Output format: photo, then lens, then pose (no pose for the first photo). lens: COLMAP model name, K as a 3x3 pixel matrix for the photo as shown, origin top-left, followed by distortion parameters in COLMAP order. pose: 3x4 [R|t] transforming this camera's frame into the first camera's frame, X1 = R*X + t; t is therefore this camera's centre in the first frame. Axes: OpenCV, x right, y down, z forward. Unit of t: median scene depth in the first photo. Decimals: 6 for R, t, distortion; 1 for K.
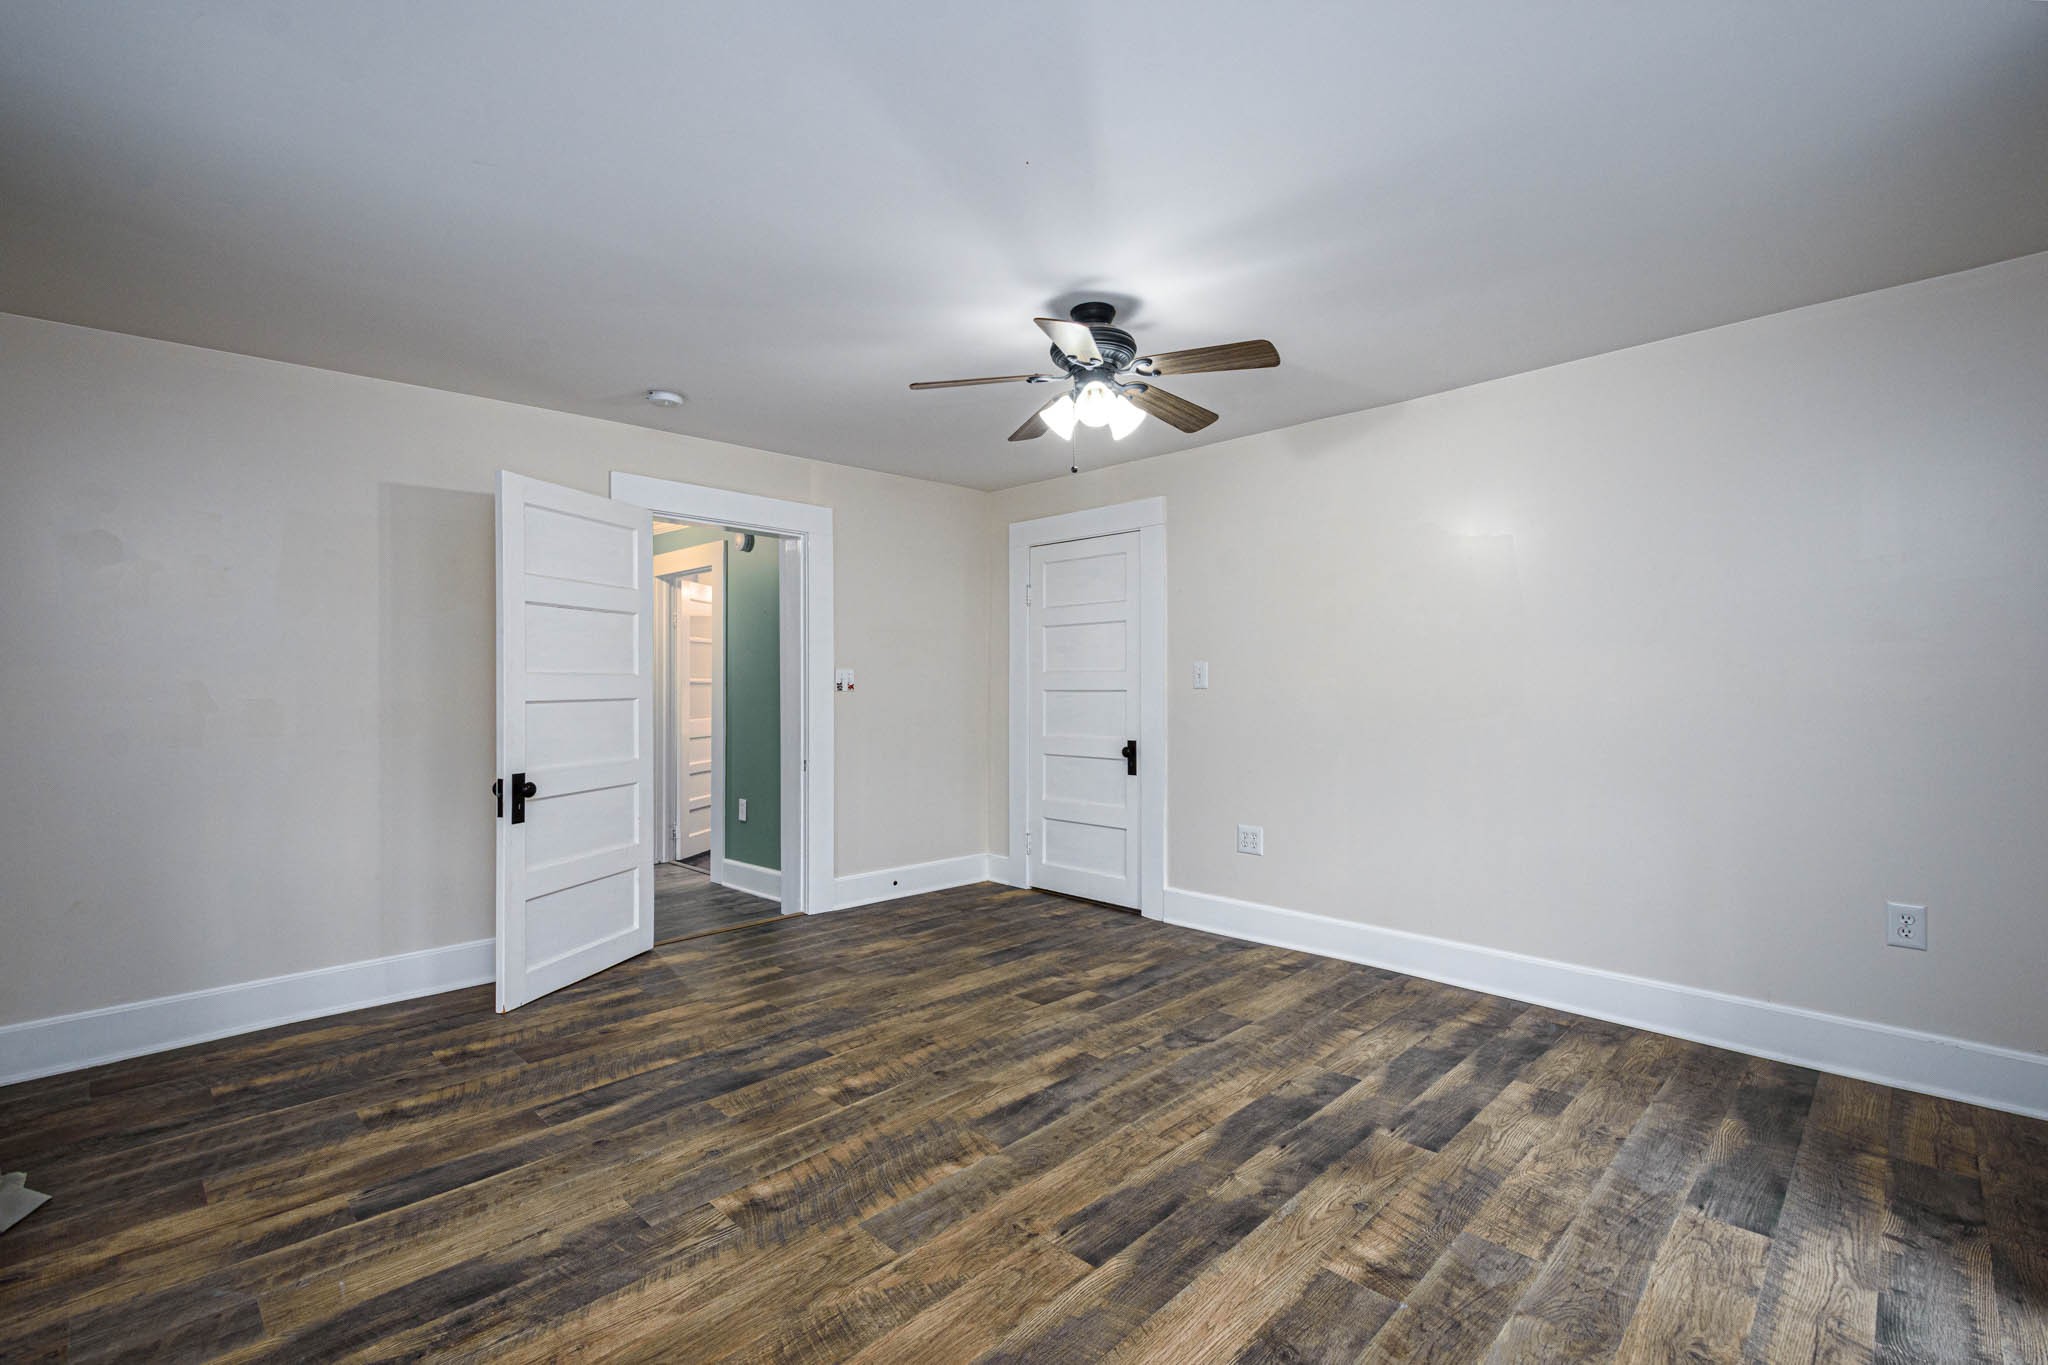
lens RADIAL K [[895.0, 0, 1030.3], [0, 895.0, 689.8], [0, 0, 1]] dist [0.010567, -0.000189]
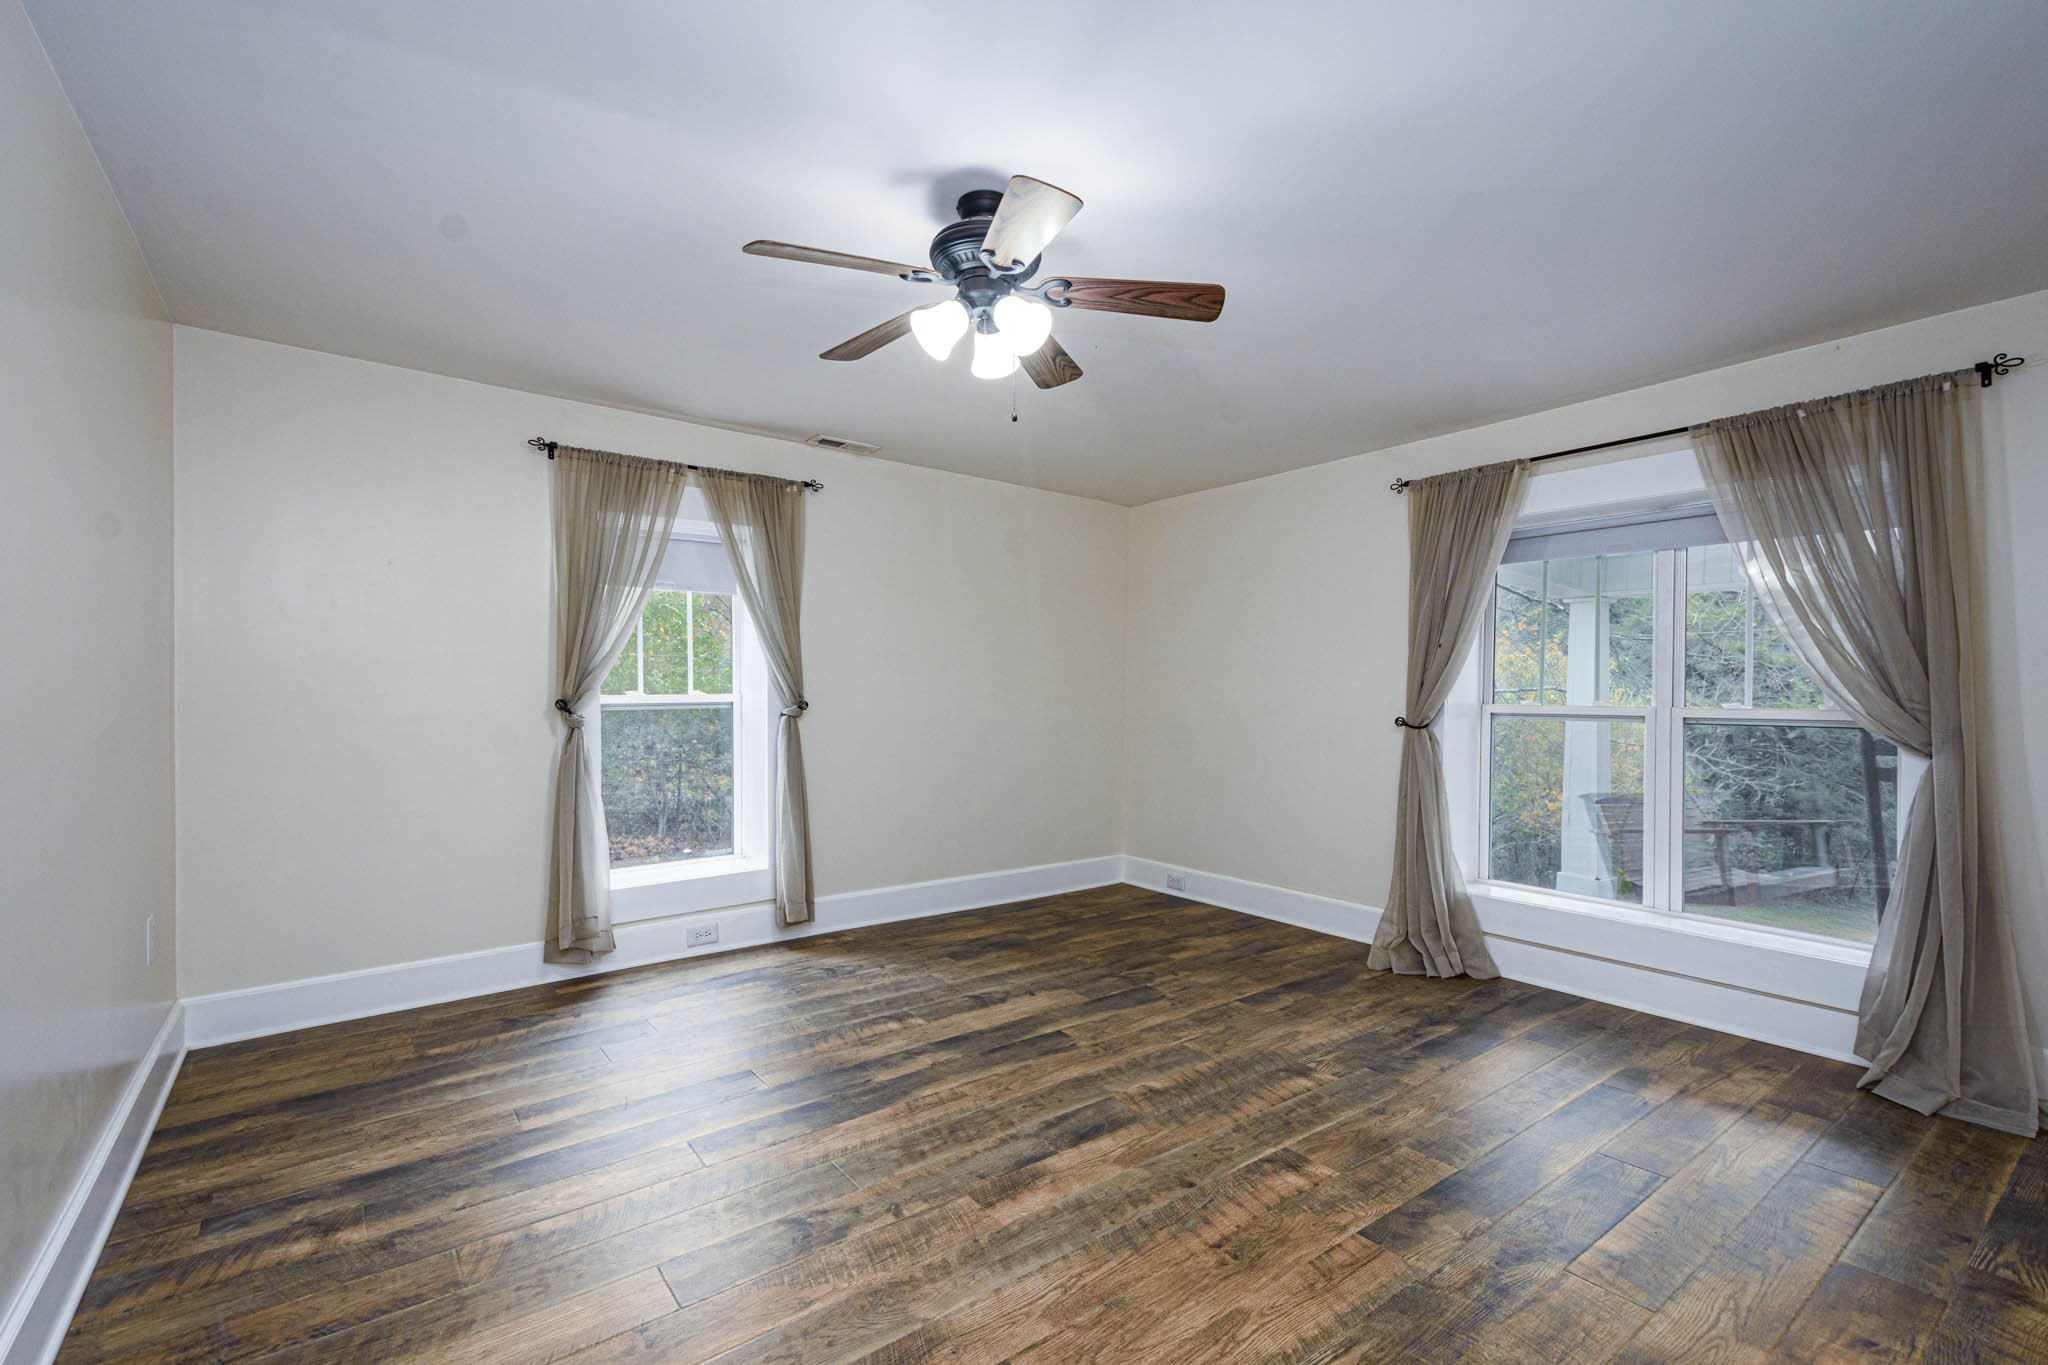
lens RADIAL K [[895.0, 0, 1030.3], [0, 895.0, 689.8], [0, 0, 1]] dist [0.010567, -0.000189]
pose [[-0.988659, 0.002852, 0.150148, -0.093792], [0.003396, 0.999989, 0.003366, 0.001388], [-0.150137, 0.003838, -0.988658, 1.973312]]
